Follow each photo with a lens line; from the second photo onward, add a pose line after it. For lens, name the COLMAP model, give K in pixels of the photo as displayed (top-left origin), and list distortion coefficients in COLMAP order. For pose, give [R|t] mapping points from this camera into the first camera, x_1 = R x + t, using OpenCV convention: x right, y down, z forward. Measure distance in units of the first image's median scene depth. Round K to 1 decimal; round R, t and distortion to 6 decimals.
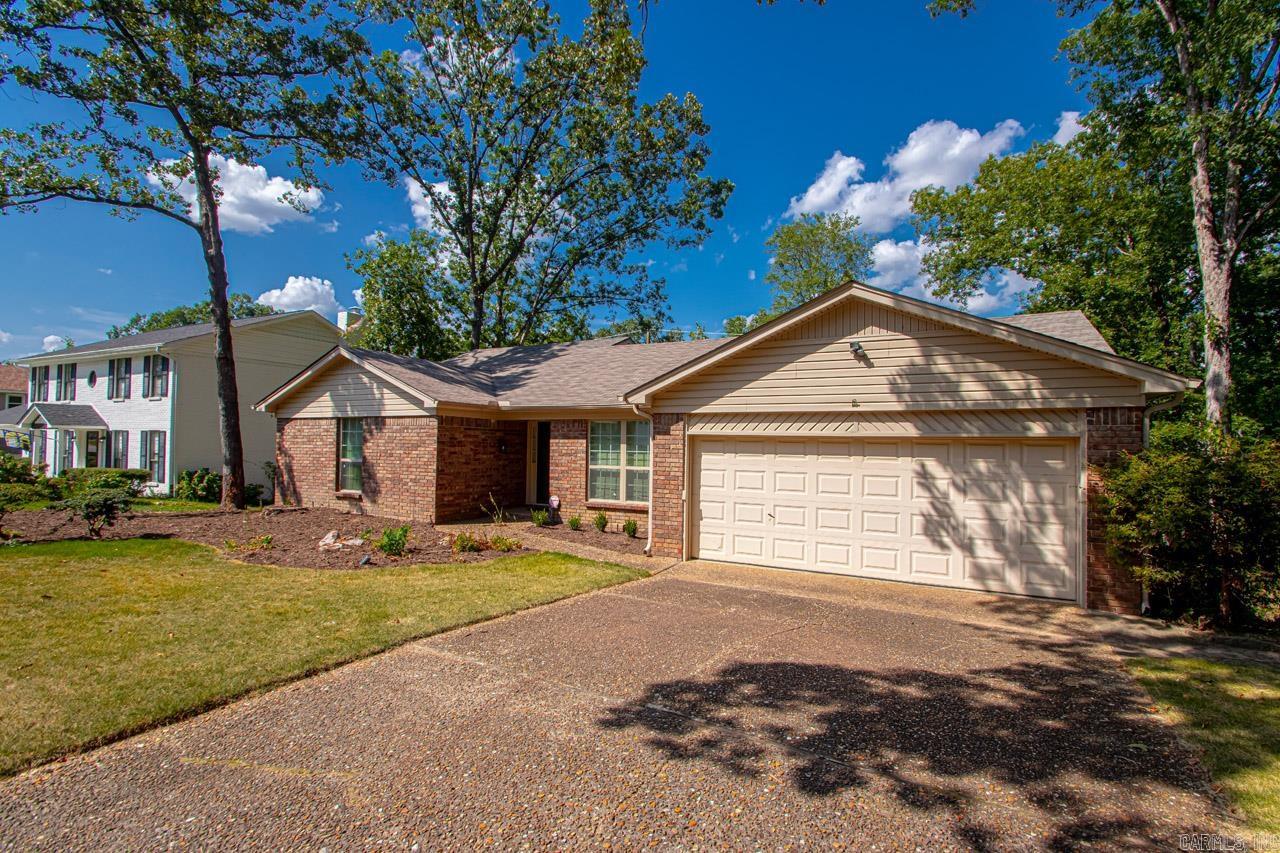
lens RADIAL K [[591.0, 0, 651.9], [0, 591.0, 426.3], [0, 0, 1]] dist [0.009439, -0.015550]
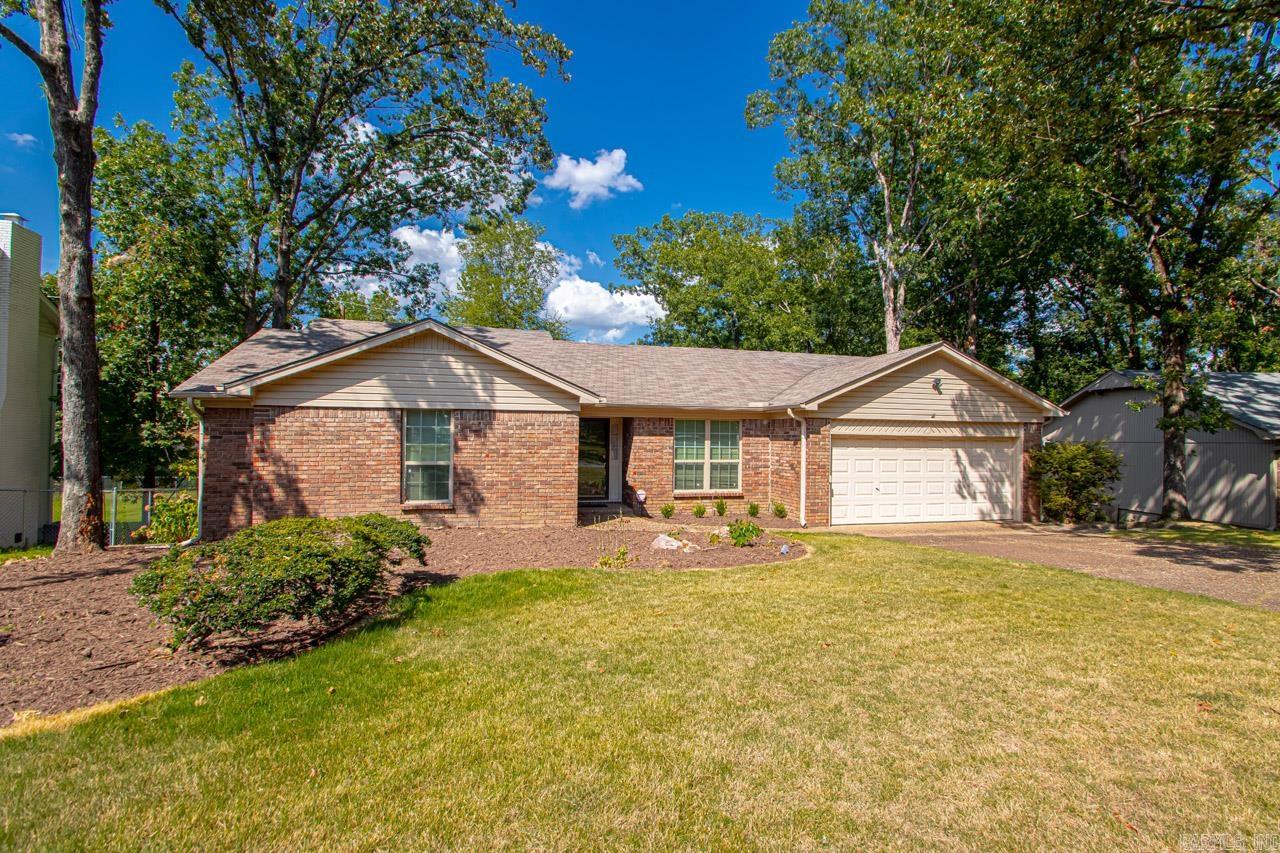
lens RADIAL K [[609.8, 0, 640.0], [0, 609.8, 426.5], [0, 0, 1]] dist [-0.001009, -0.010651]
pose [[0.723008, 0.007357, 0.690800, -0.966465], [-0.019811, 0.999753, 0.010087, -0.006748], [-0.690555, -0.020978, 0.722975, 0.229635]]
